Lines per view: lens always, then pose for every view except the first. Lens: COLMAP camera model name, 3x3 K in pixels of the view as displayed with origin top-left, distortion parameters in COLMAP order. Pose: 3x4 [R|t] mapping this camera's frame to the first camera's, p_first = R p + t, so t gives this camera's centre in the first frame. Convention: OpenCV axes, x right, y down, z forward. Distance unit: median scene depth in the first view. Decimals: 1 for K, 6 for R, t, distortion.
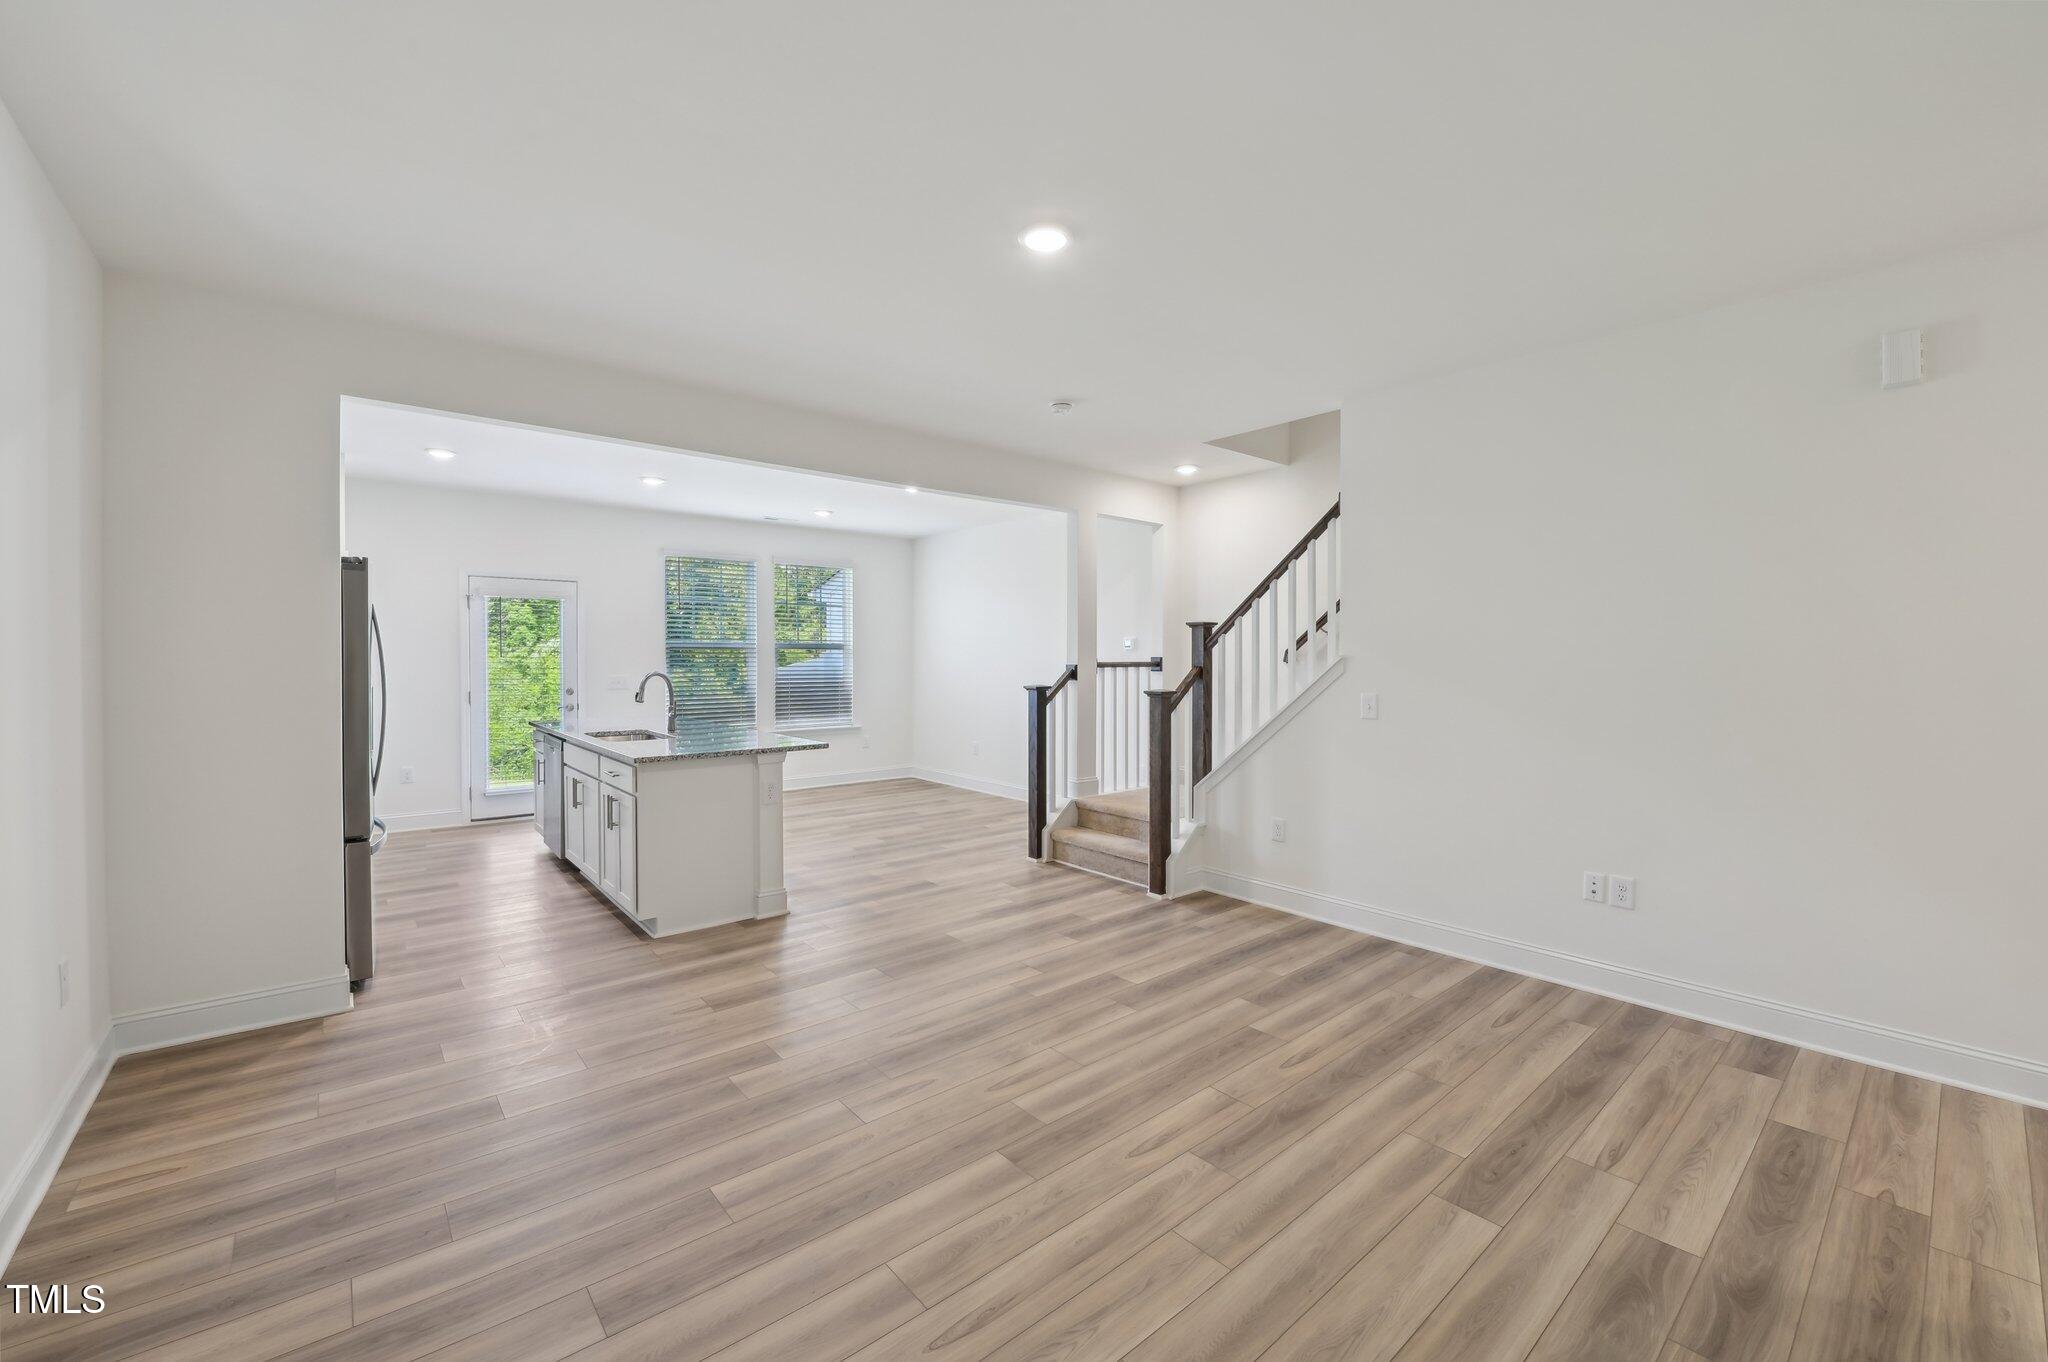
lens RADIAL K [[818.8, 0, 1032.7], [0, 818.8, 662.4], [0, 0, 1]] dist [-0.010478, -0.002773]
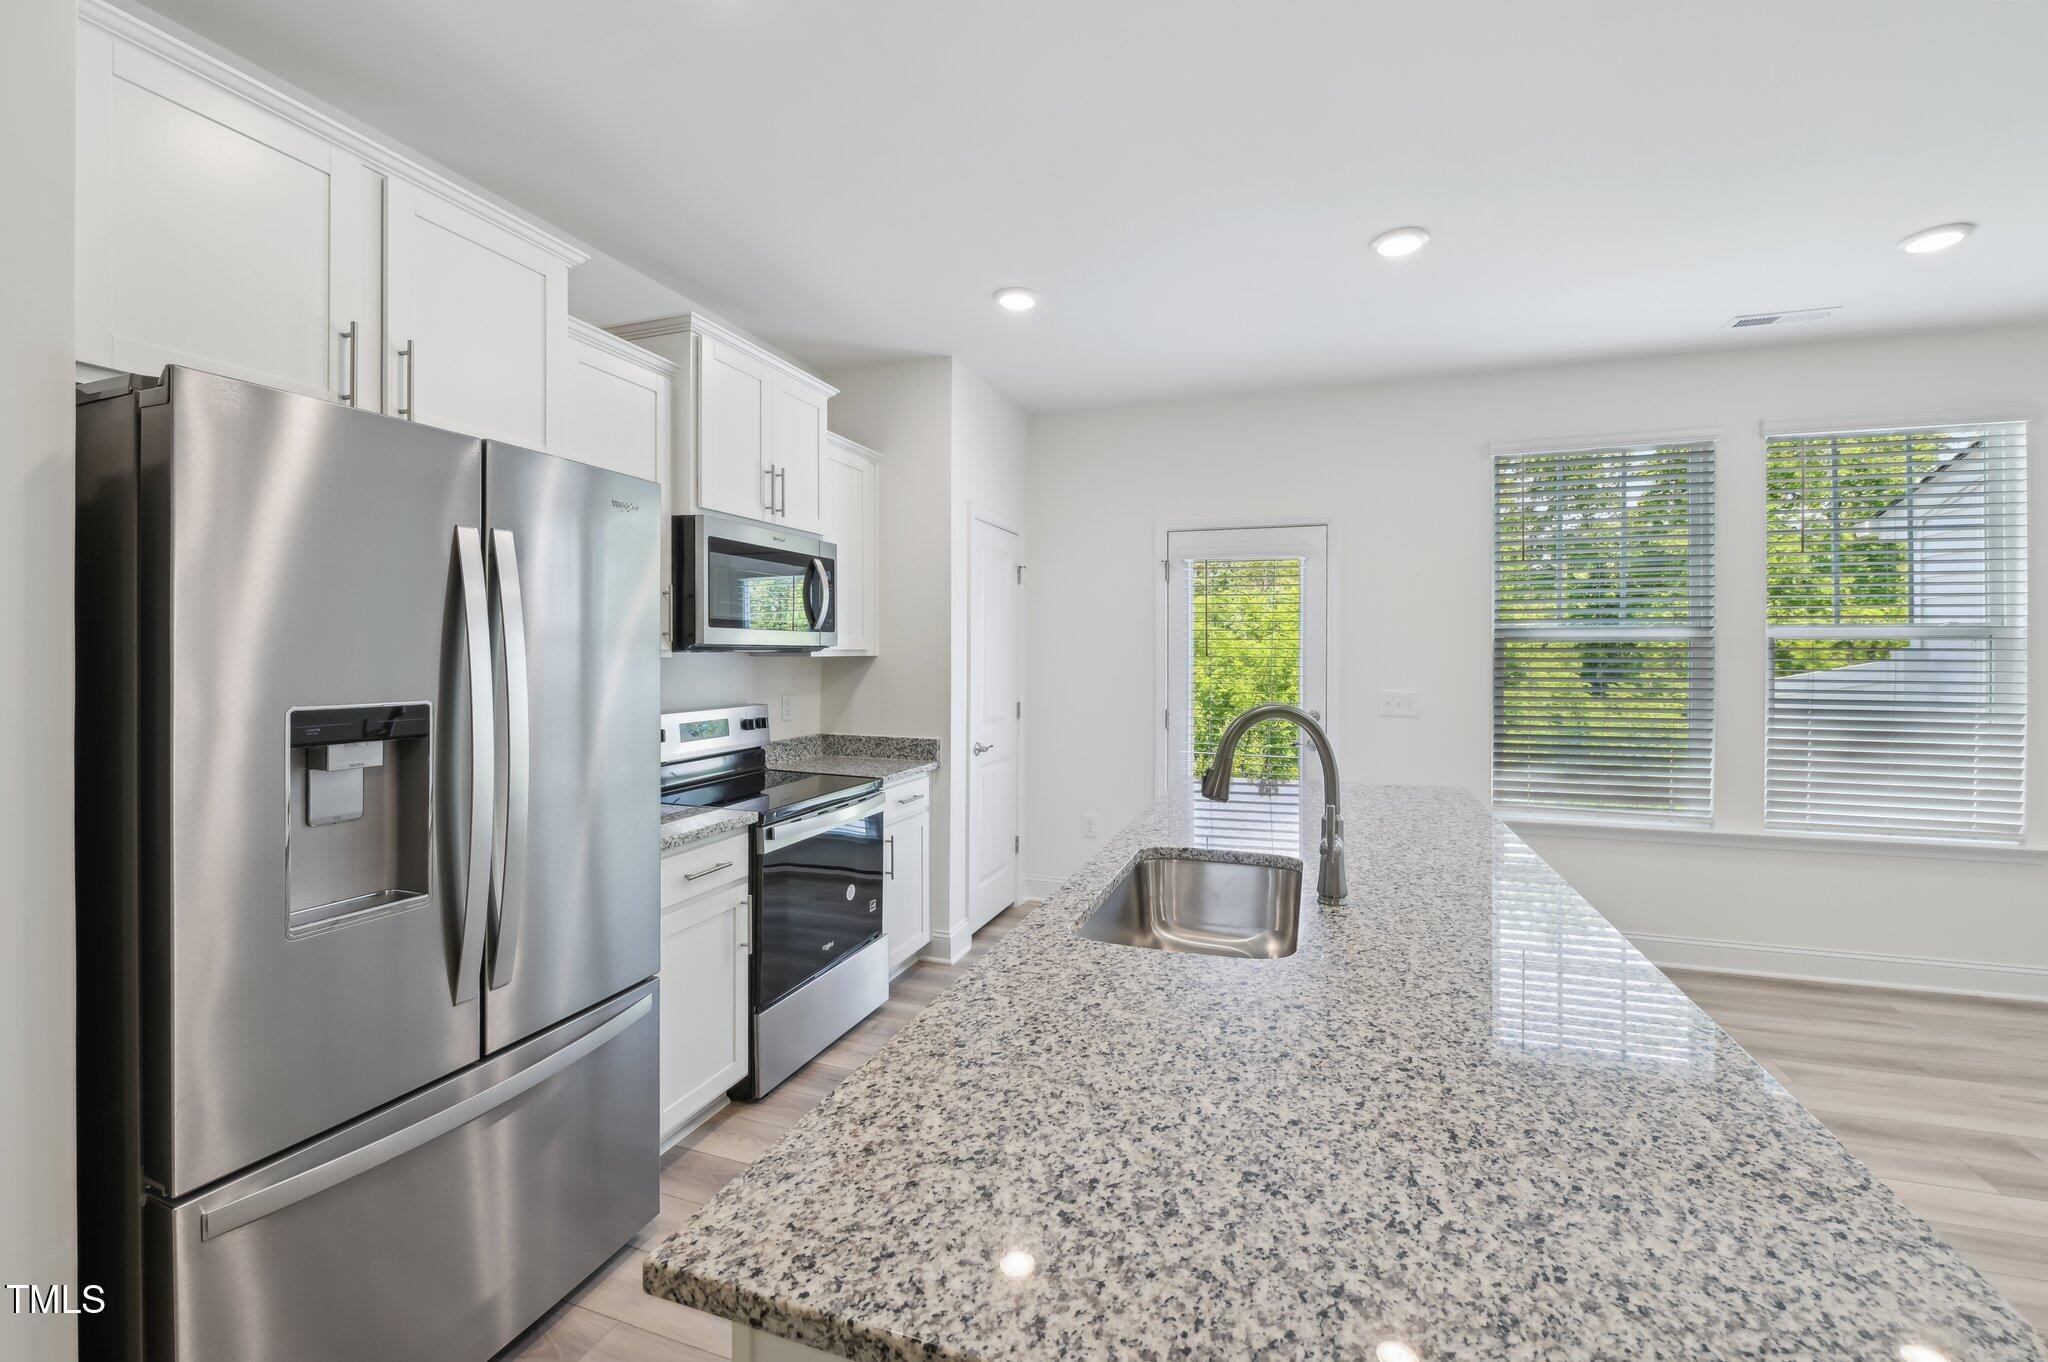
lens RADIAL K [[818.8, 0, 1017.2], [0, 818.8, 665.7], [0, 0, 1]] dist [-0.010478, -0.002773]
pose [[0.490836, 0.014219, -0.871136, -0.415394], [-0.007437, 0.999899, 0.012131, -0.014609], [0.871220, 0.000524, 0.490892, 1.351490]]
